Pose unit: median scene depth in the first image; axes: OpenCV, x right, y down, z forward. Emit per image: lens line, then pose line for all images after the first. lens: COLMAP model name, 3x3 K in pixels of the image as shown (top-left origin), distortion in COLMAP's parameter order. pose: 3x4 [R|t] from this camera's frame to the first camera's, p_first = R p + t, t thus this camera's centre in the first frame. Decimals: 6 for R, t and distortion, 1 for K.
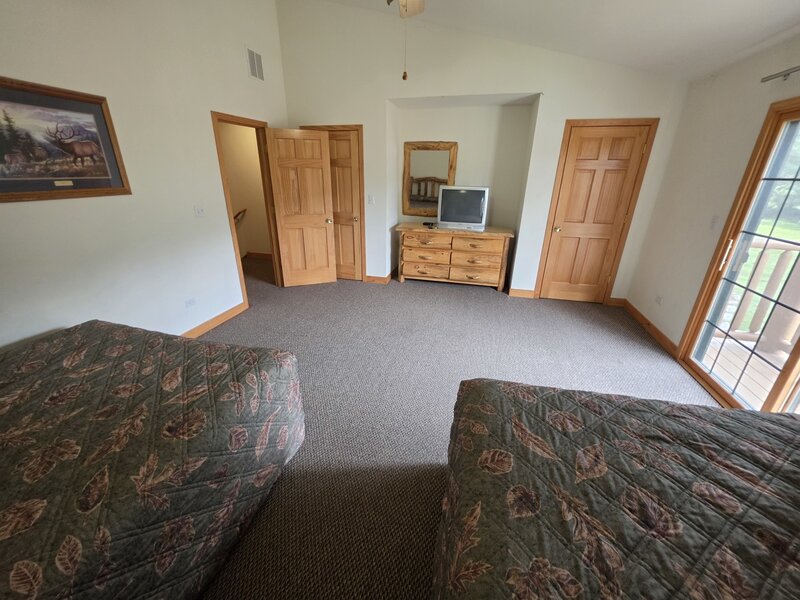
lens RADIAL K [[325.5, 0, 397.5], [0, 325.5, 296.7], [0, 0, 1]] dist [0.000470, -0.000004]
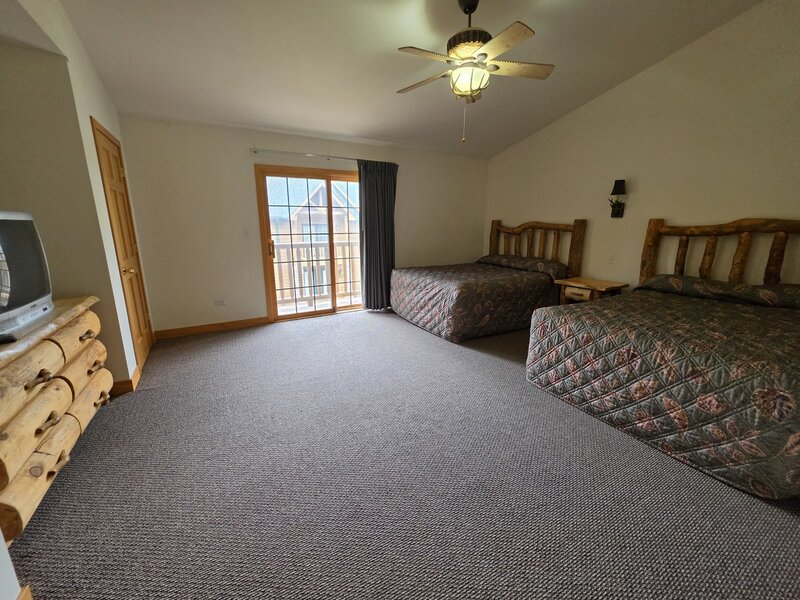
lens RADIAL K [[325.5, 0, 397.5], [0, 325.5, 296.7], [0, 0, 1]] dist [0.000470, -0.000004]
pose [[-0.685534, -0.176329, 0.706364, -0.792808], [0.258526, 0.848038, 0.462597, -0.623338], [-0.680593, 0.499739, -0.535774, 1.847983]]
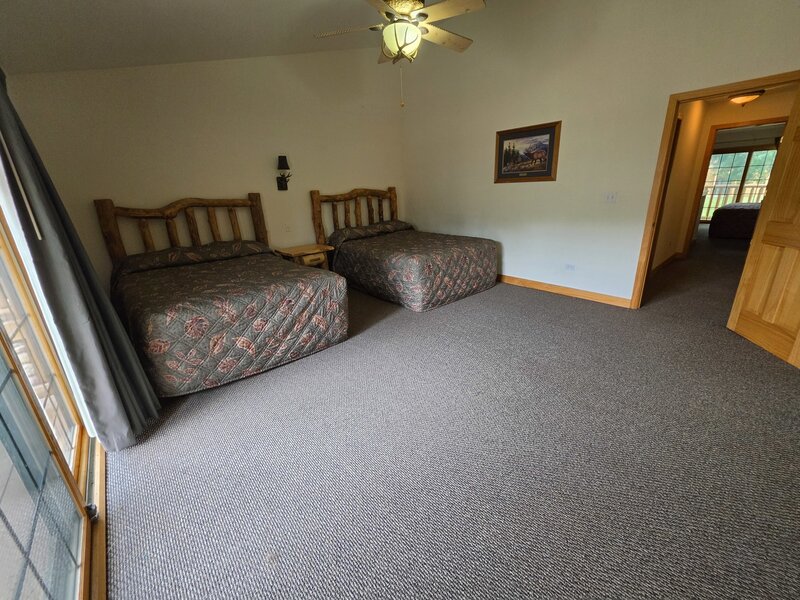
lens RADIAL K [[325.5, 0, 397.5], [0, 325.5, 296.7], [0, 0, 1]] dist [0.000470, -0.000004]
pose [[-0.576297, 0.268392, -0.771911, 1.123102], [-0.269542, 0.829259, 0.489568, -0.474616], [0.771511, 0.490199, -0.405557, 1.516769]]
